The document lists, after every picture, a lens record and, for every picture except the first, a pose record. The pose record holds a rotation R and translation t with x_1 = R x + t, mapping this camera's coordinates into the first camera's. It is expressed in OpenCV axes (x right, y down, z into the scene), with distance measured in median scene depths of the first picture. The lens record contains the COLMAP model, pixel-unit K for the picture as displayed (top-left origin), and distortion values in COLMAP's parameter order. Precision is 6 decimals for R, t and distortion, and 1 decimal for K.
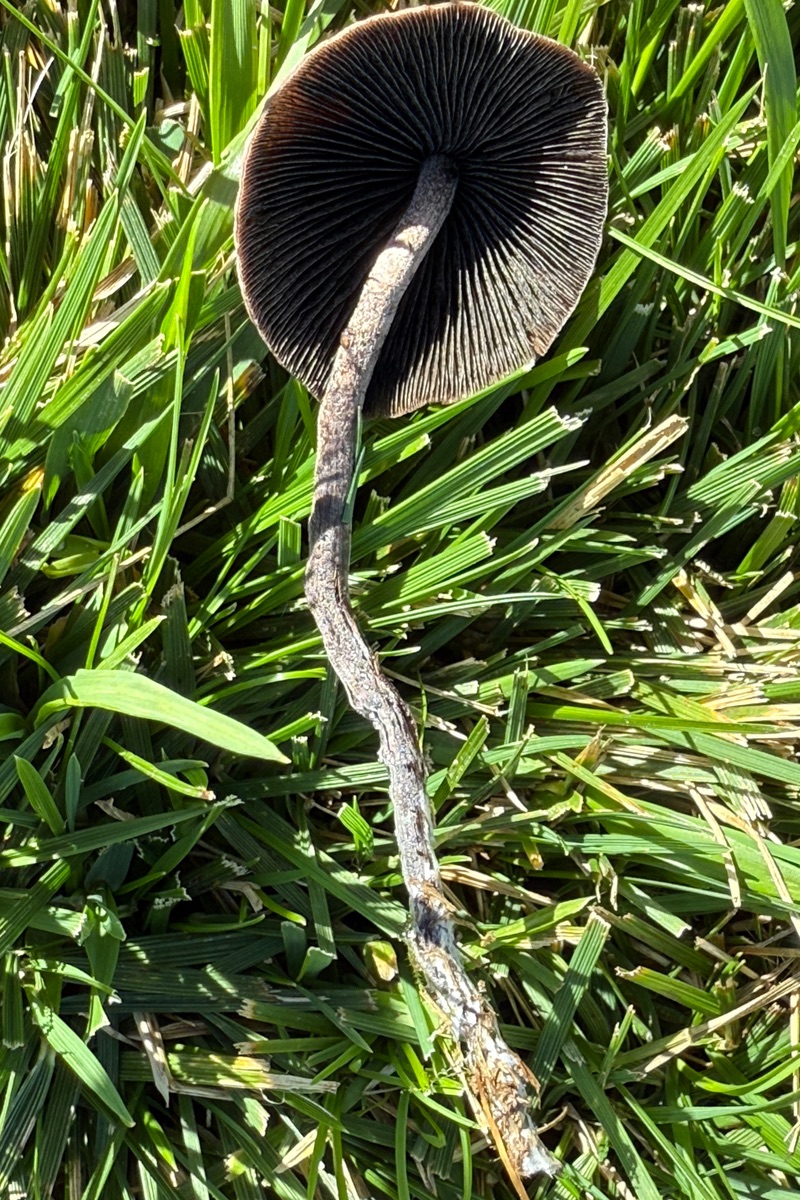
lens RADIAL K [[1692.0, 0, 401.3], [0, 1692.0, 609.6], [0, 0, 1]] dist [-0.002566, 0.000000]
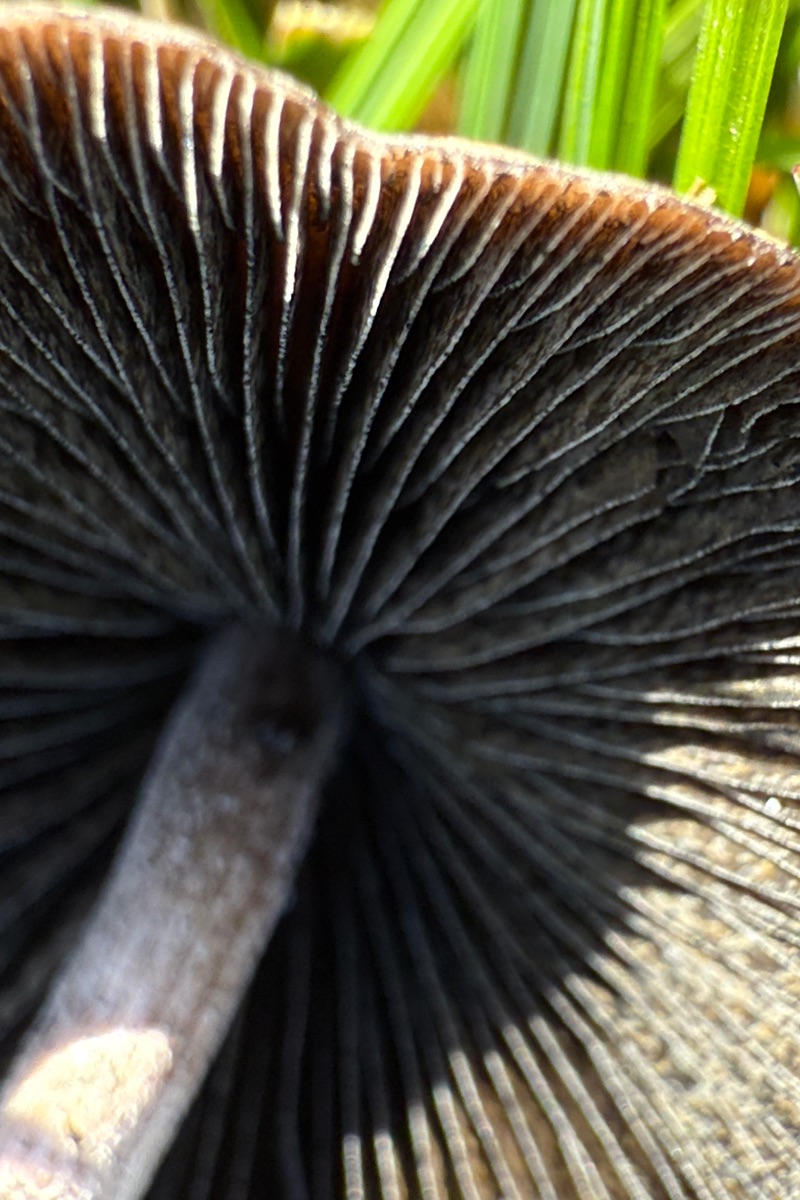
lens RADIAL K [[1692.0, 0, 406.4], [0, 1692.0, 591.2], [0, 0, 1]] dist [-0.002566, 0.000000]
pose [[0.985165, -0.074868, -0.154415, 0.084229], [0.073395, 0.997187, -0.015229, -0.273935], [0.155121, 0.003670, 0.987889, 0.776613]]
